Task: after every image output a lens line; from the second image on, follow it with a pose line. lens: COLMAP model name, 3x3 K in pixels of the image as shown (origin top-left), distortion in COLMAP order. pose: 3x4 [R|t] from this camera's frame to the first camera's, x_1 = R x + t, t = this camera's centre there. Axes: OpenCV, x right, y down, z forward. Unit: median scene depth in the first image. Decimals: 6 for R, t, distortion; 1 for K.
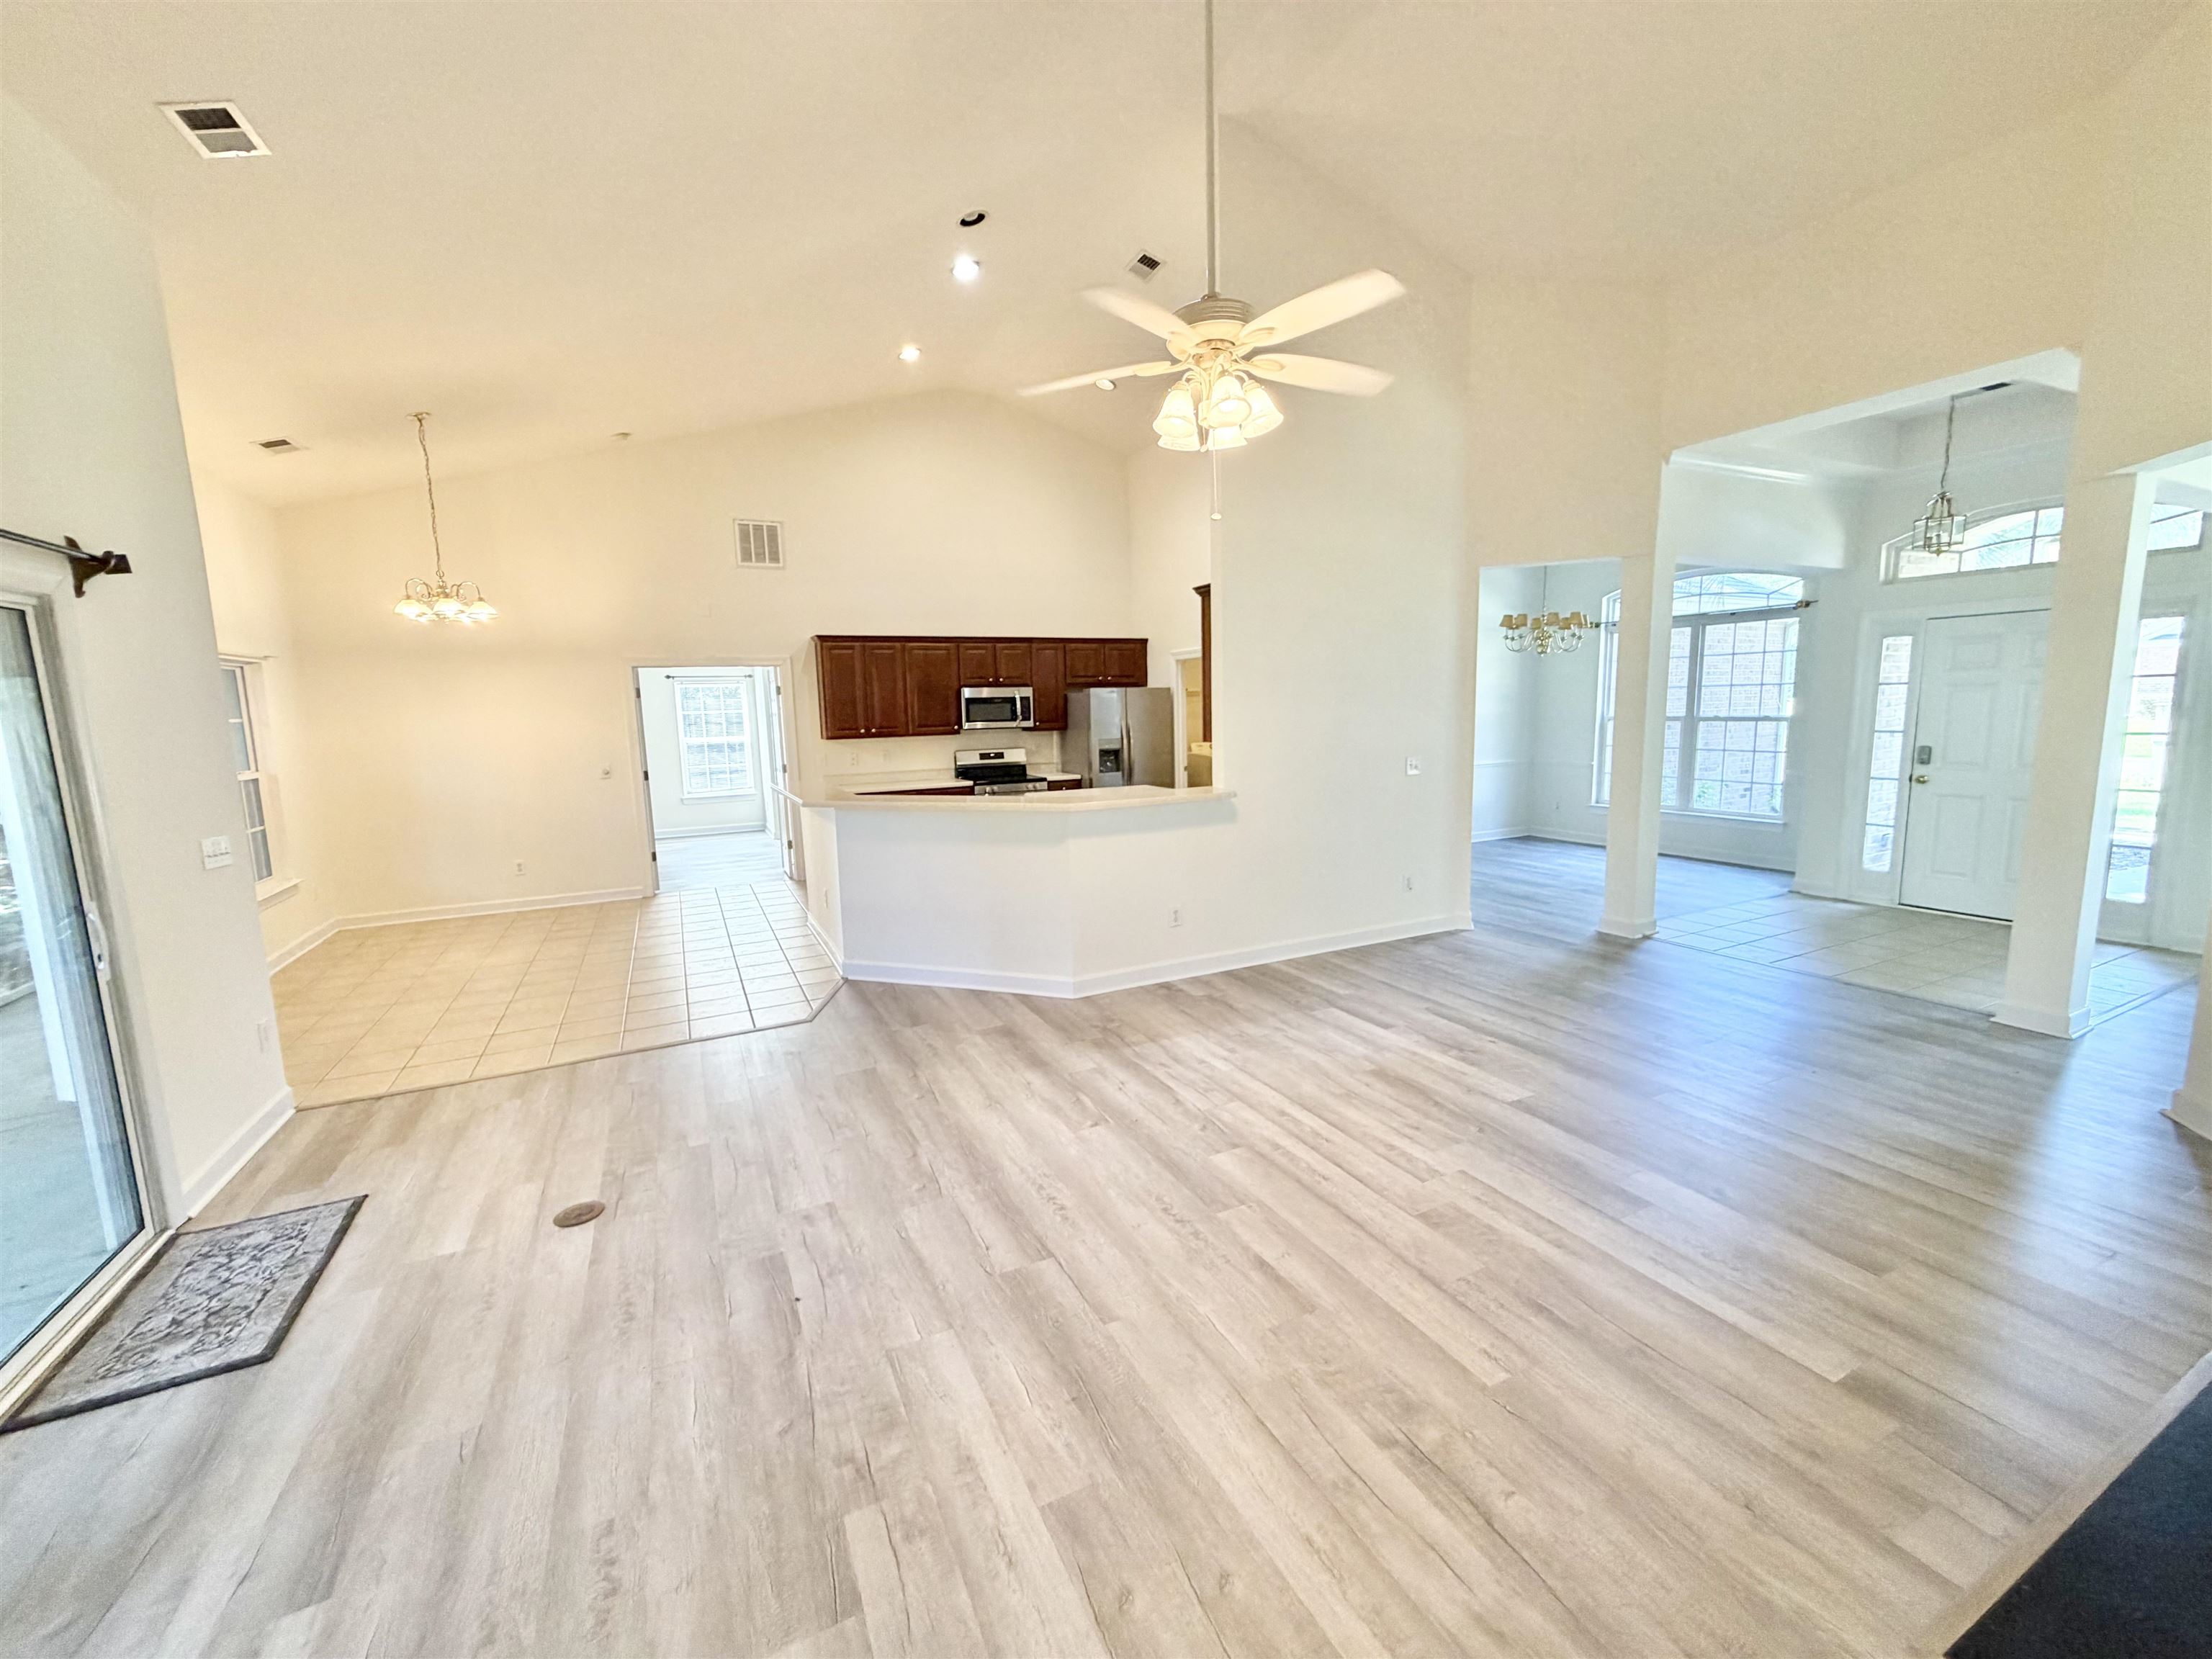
lens RADIAL K [[882.7, 0, 1101.2], [0, 882.7, 824.3], [0, 0, 1]] dist [-0.000440, -0.000152]
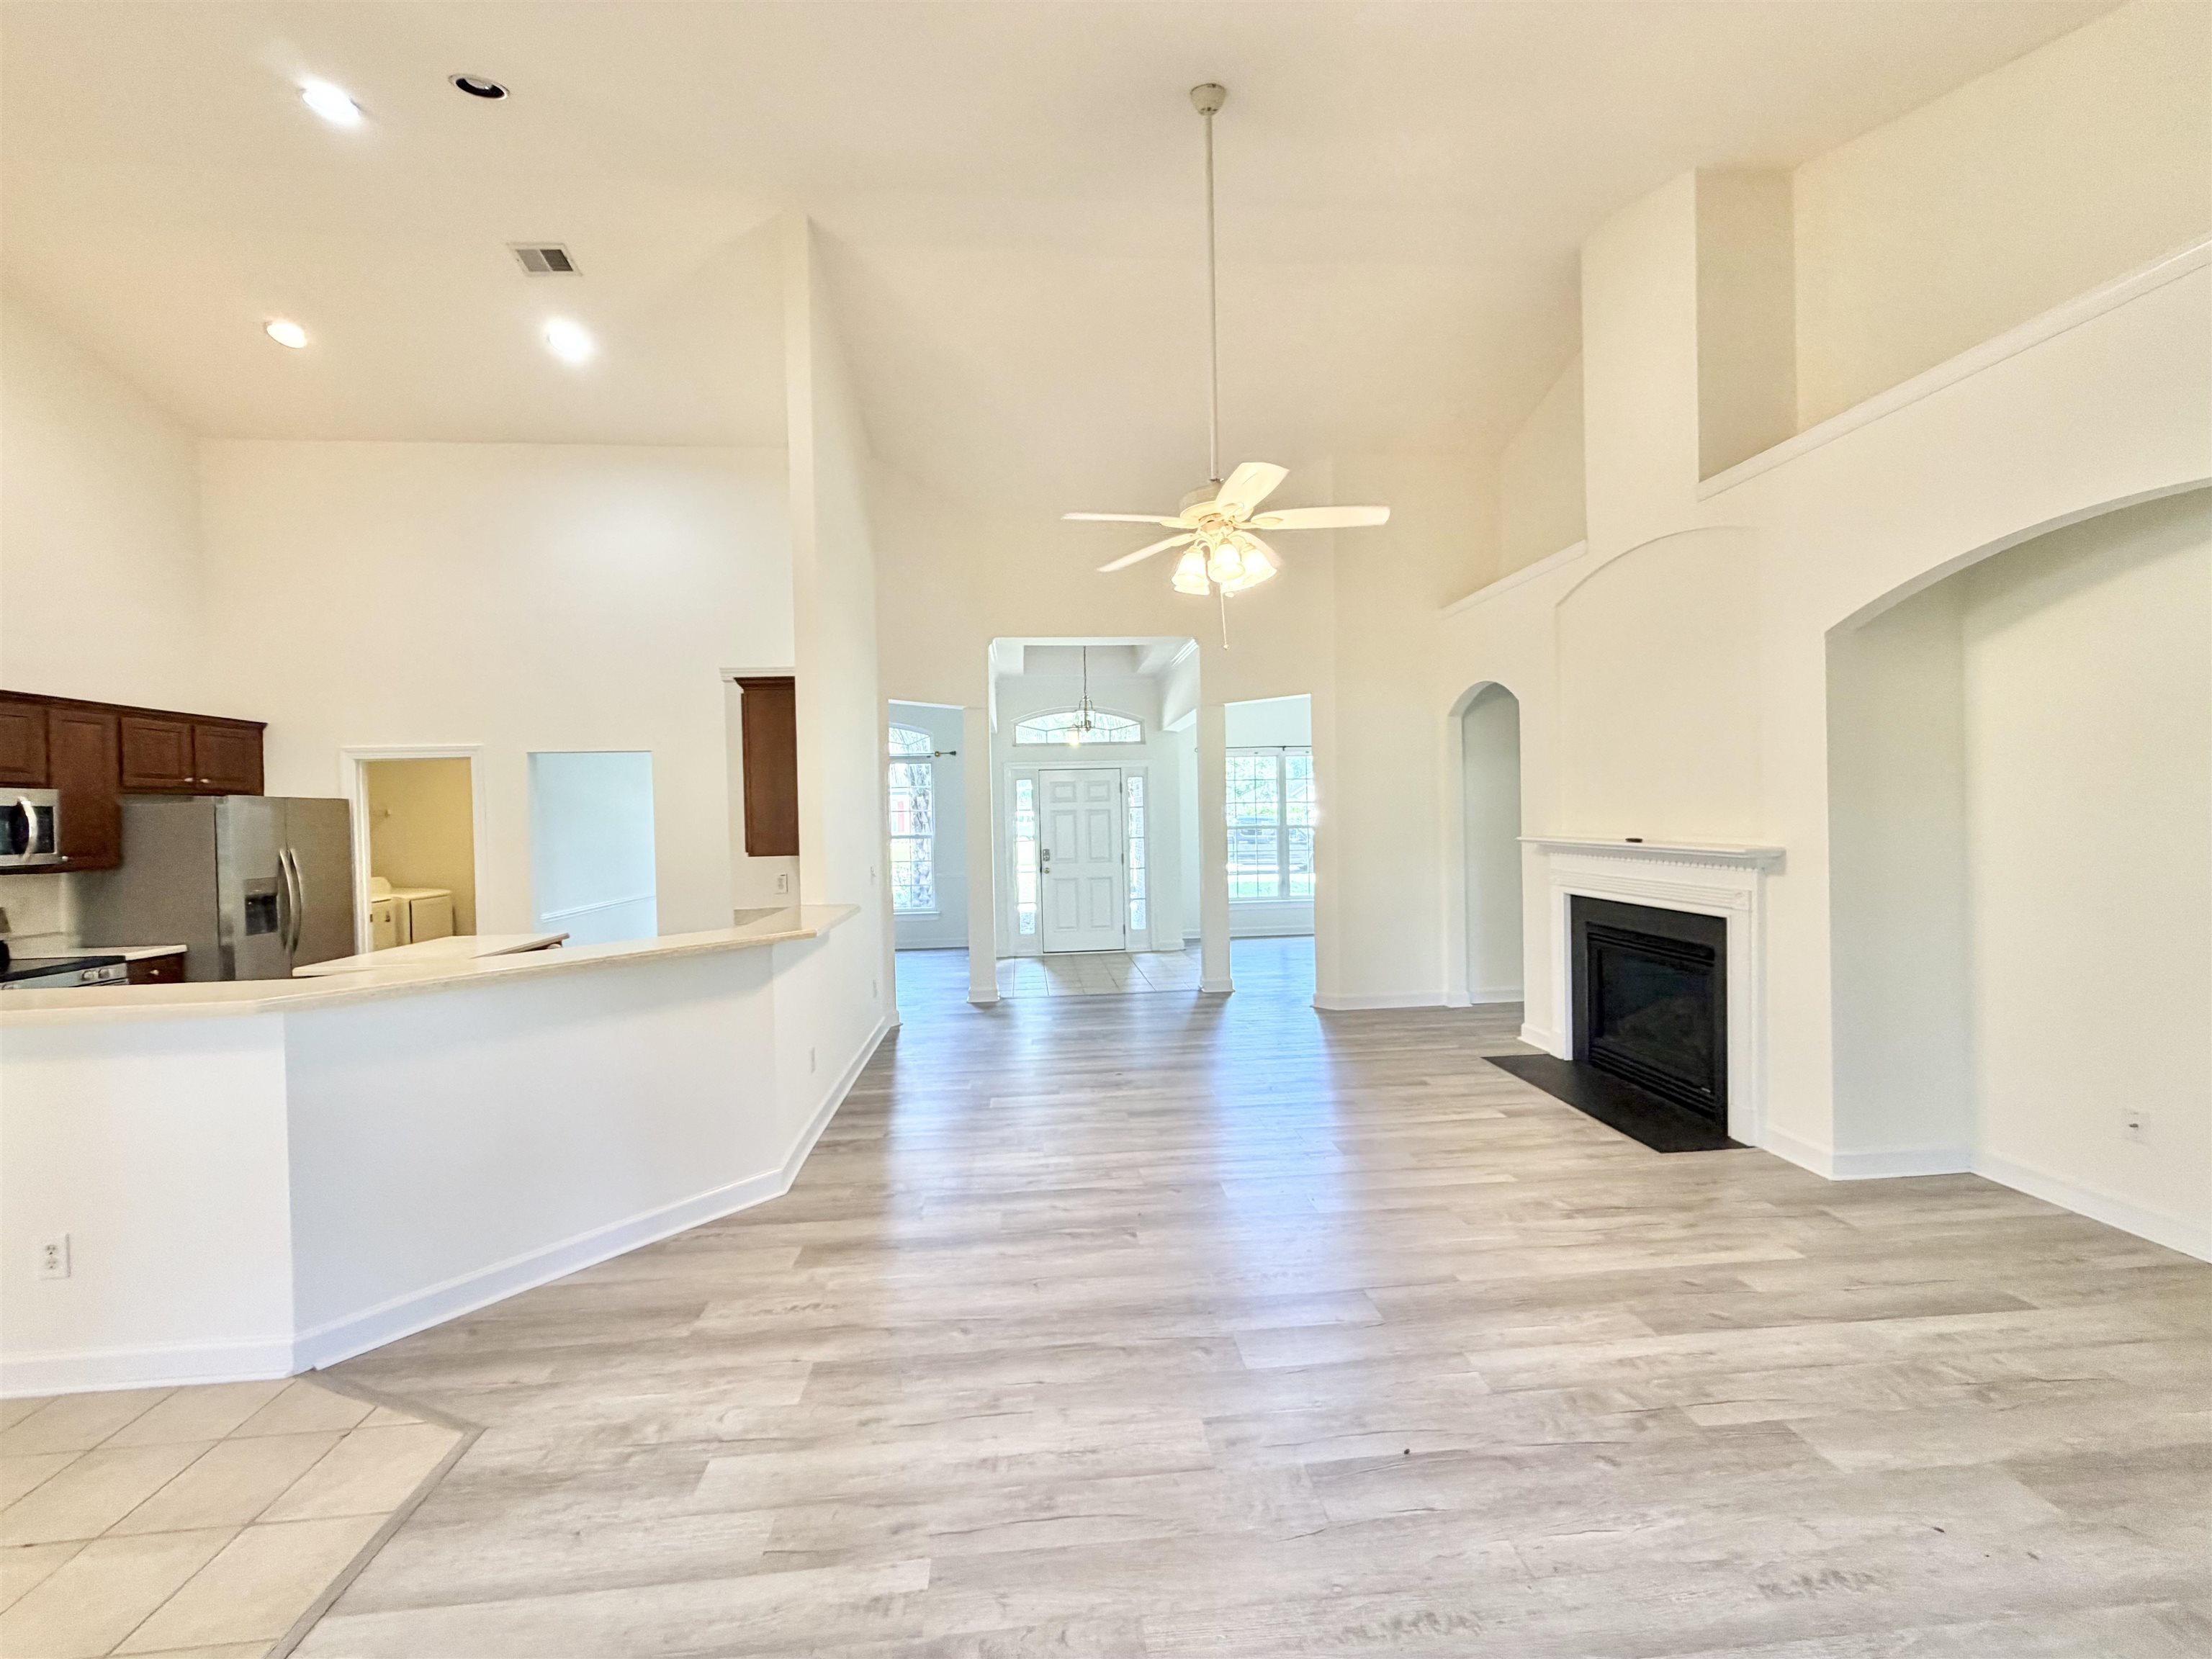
lens RADIAL K [[880.3, 0, 1100.3], [0, 880.3, 826.2], [0, 0, 1]] dist [0.000728, 0.000111]
pose [[0.361664, 0.004172, 0.932299, -0.709032], [0.138896, 0.988589, -0.058305, -0.033970], [-0.921904, 0.150580, 0.356957, 0.492543]]
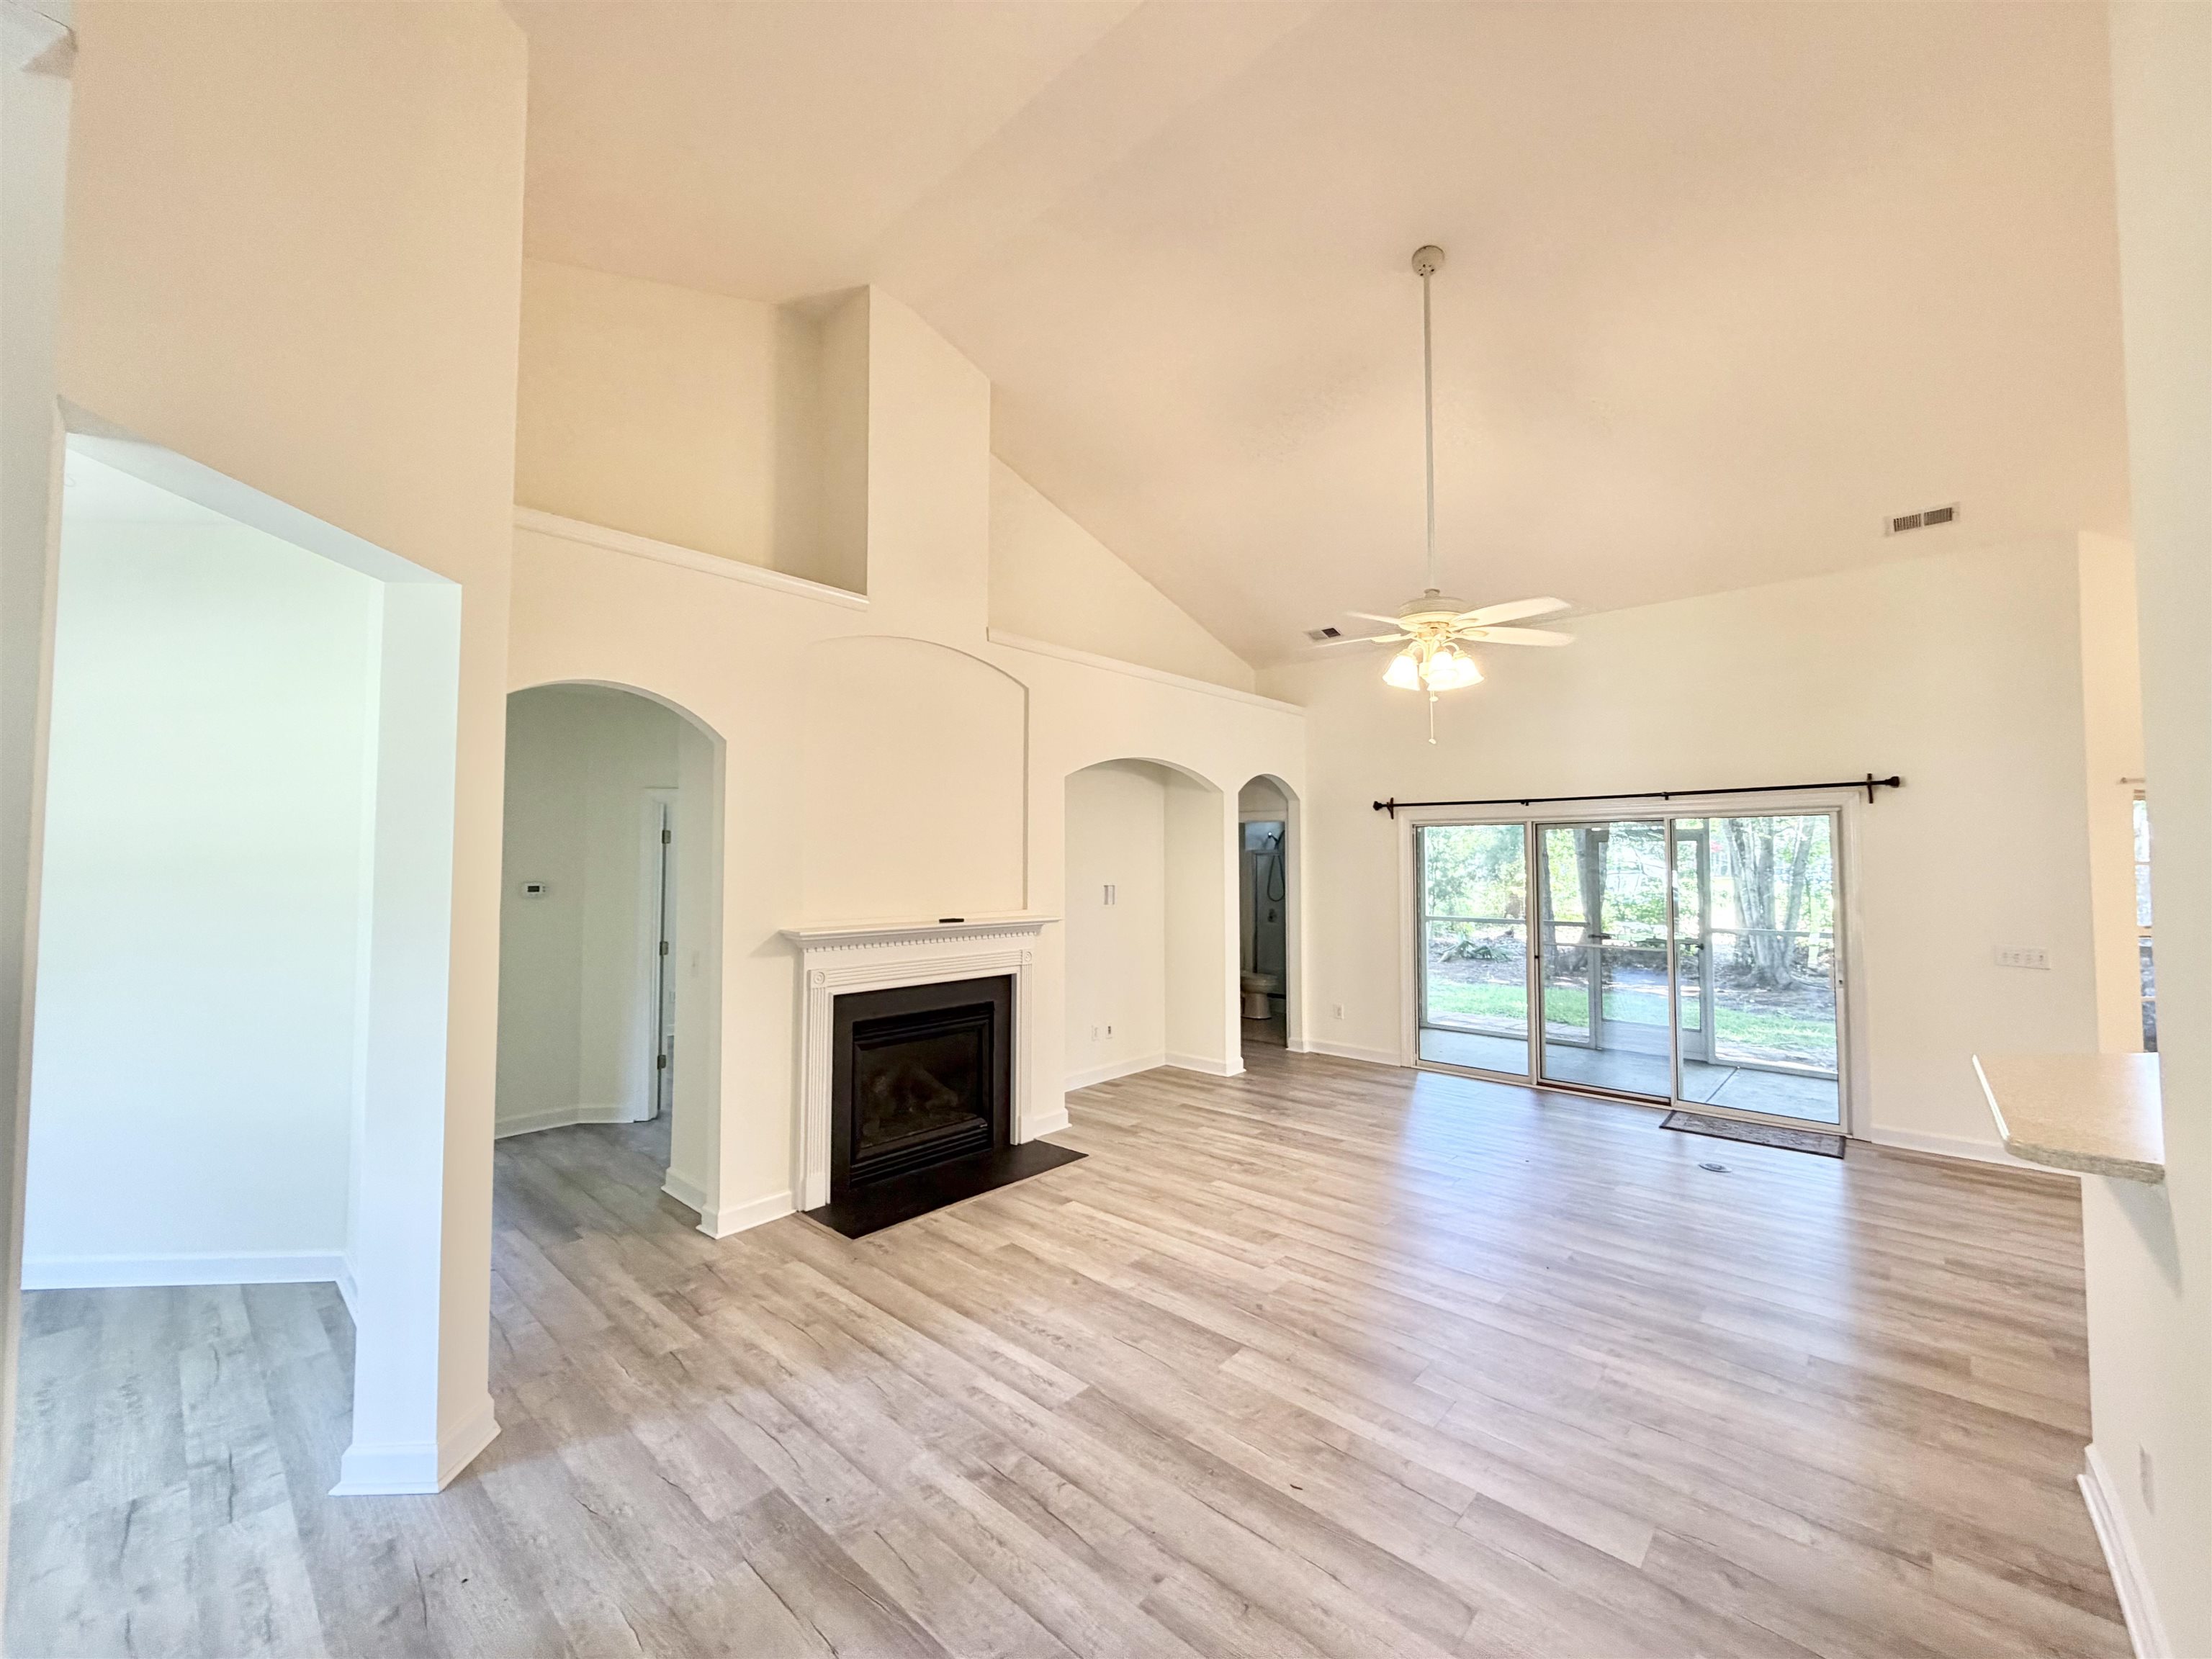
lens RADIAL K [[880.3, 0, 1100.3], [0, 880.3, 826.2], [0, 0, 1]] dist [0.000728, 0.000111]
pose [[-0.930105, 0.011462, -0.367115, 0.725127], [-0.025064, 0.995202, 0.094574, -0.217579], [0.366437, 0.097165, -0.925355, 1.363630]]
